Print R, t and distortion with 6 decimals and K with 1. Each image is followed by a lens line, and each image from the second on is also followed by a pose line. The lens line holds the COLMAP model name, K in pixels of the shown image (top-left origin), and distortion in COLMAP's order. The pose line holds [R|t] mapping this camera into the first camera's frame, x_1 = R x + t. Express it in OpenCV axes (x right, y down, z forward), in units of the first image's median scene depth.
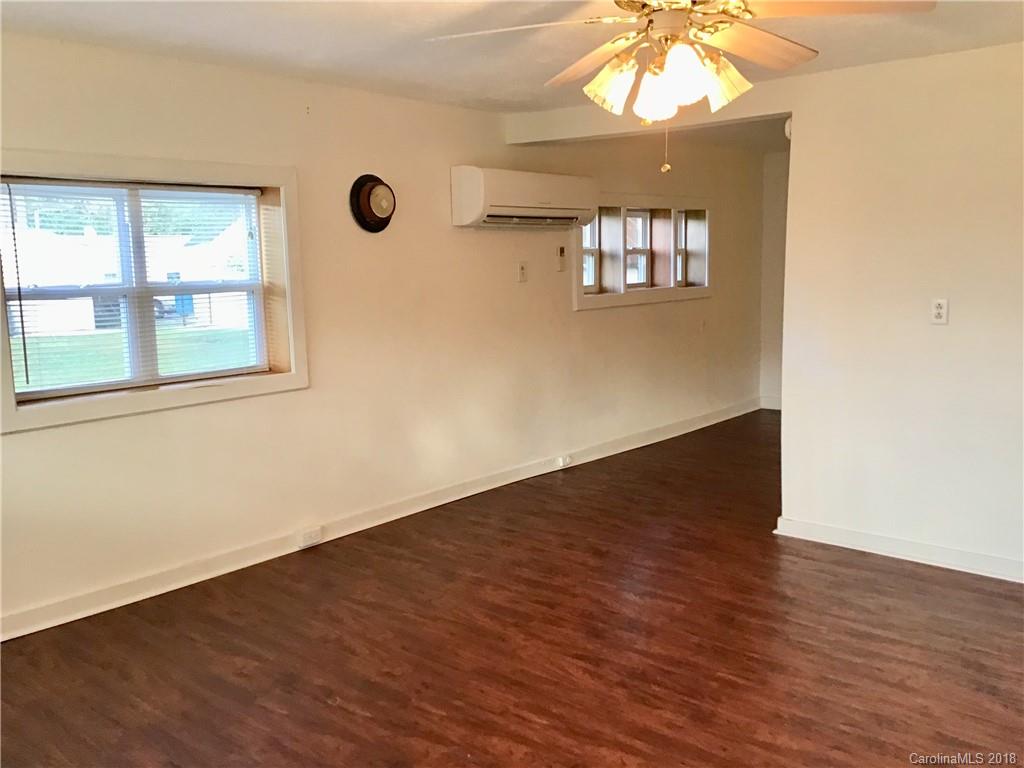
lens RADIAL K [[911.0, 0, 506.9], [0, 911.0, 387.6], [0, 0, 1]] dist [0.132195, -0.217837]
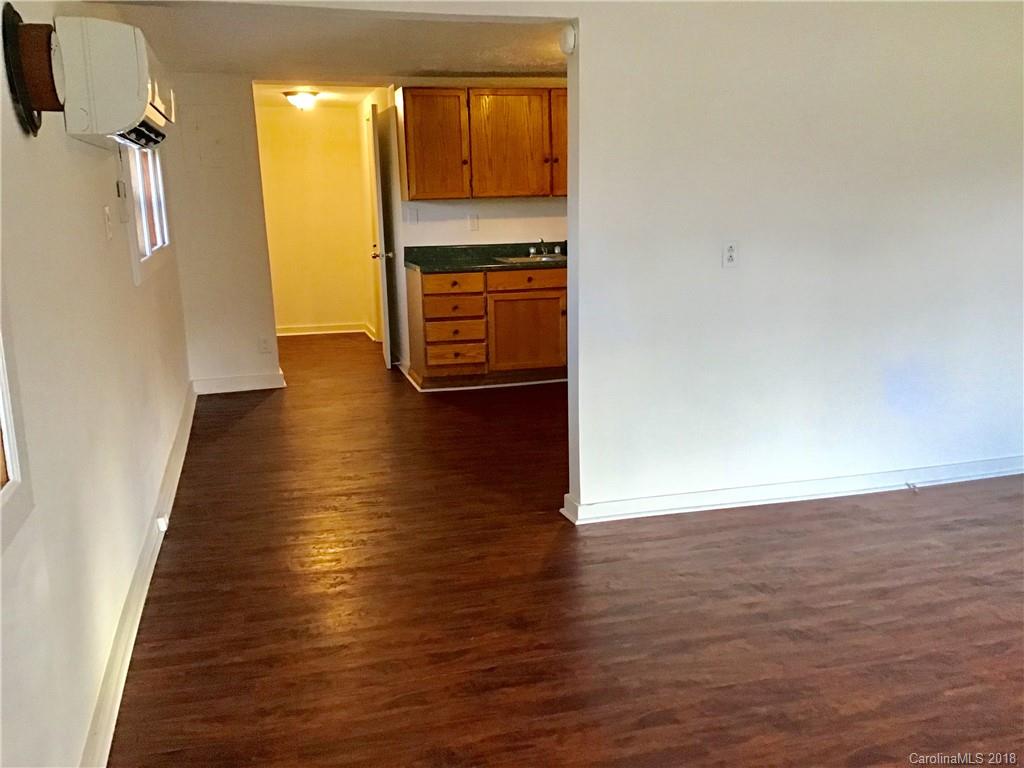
lens RADIAL K [[911.0, 0, 506.9], [0, 911.0, 387.6], [0, 0, 1]] dist [0.132195, -0.217837]
pose [[0.544176, -0.164035, 0.822779, -0.533264], [0.126030, 0.985554, 0.113133, -0.091578], [-0.829451, 0.042131, 0.556988, 0.715658]]
